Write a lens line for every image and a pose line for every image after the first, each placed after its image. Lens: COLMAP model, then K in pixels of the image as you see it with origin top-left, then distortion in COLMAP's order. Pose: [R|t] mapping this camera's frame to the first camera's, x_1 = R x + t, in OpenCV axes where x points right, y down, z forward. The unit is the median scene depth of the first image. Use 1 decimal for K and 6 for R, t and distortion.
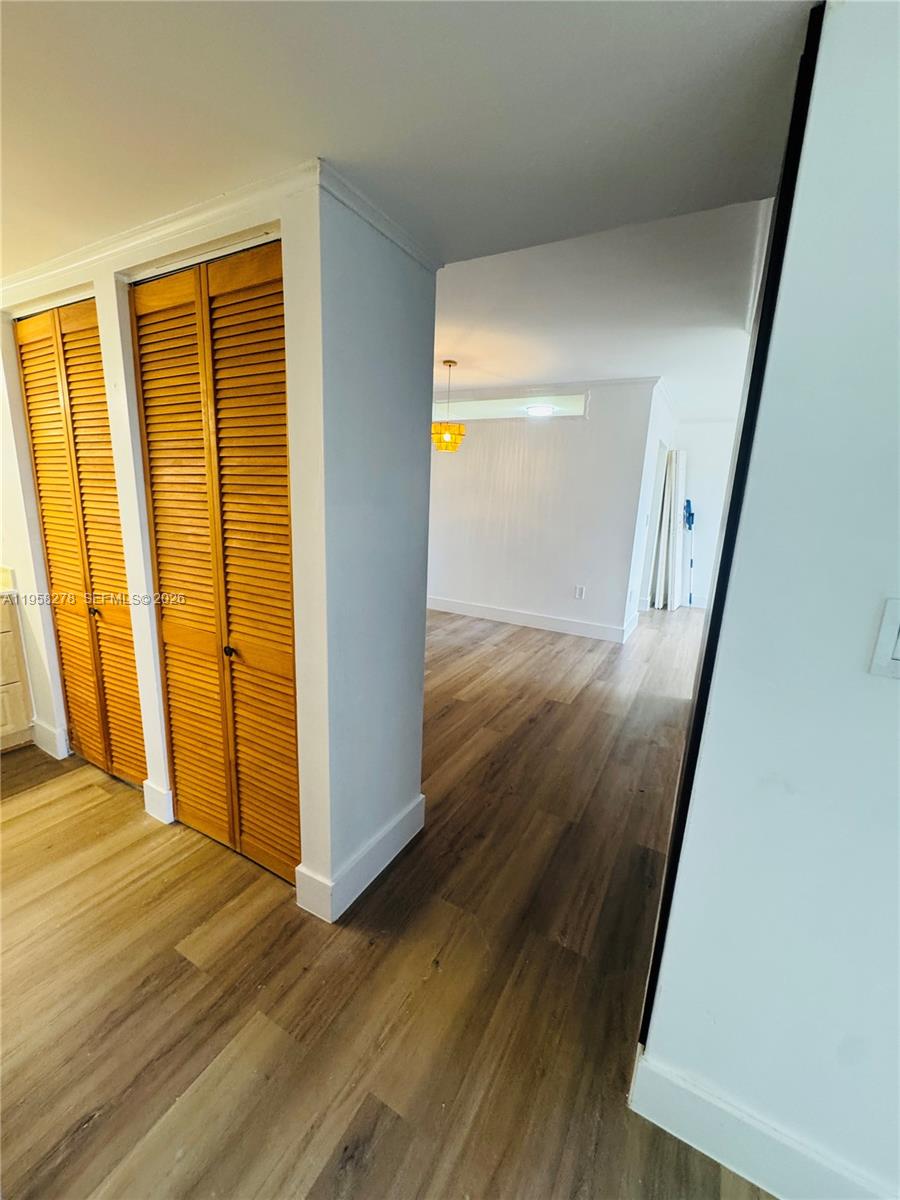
lens RADIAL K [[480.5, 0, 456.1], [0, 480.5, 596.0], [0, 0, 1]] dist [-0.000367, 0.000124]
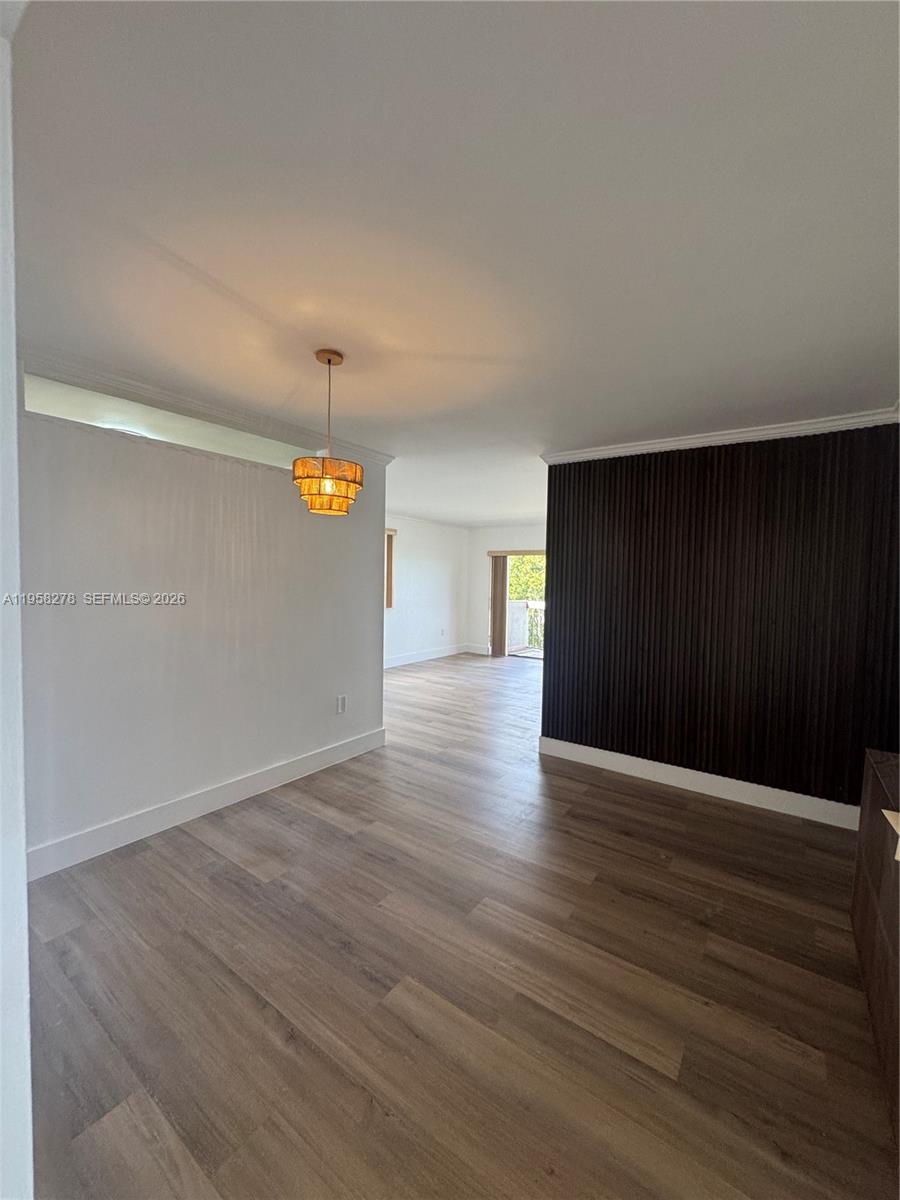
lens RADIAL K [[480.5, 0, 454.8], [0, 480.5, 601.2], [0, 0, 1]] dist [-0.000367, 0.000124]
pose [[0.109309, -0.081108, 0.990693, -0.464010], [0.189009, 0.980178, 0.059393, -0.178928], [-0.975873, 0.180758, 0.122472, 0.714335]]
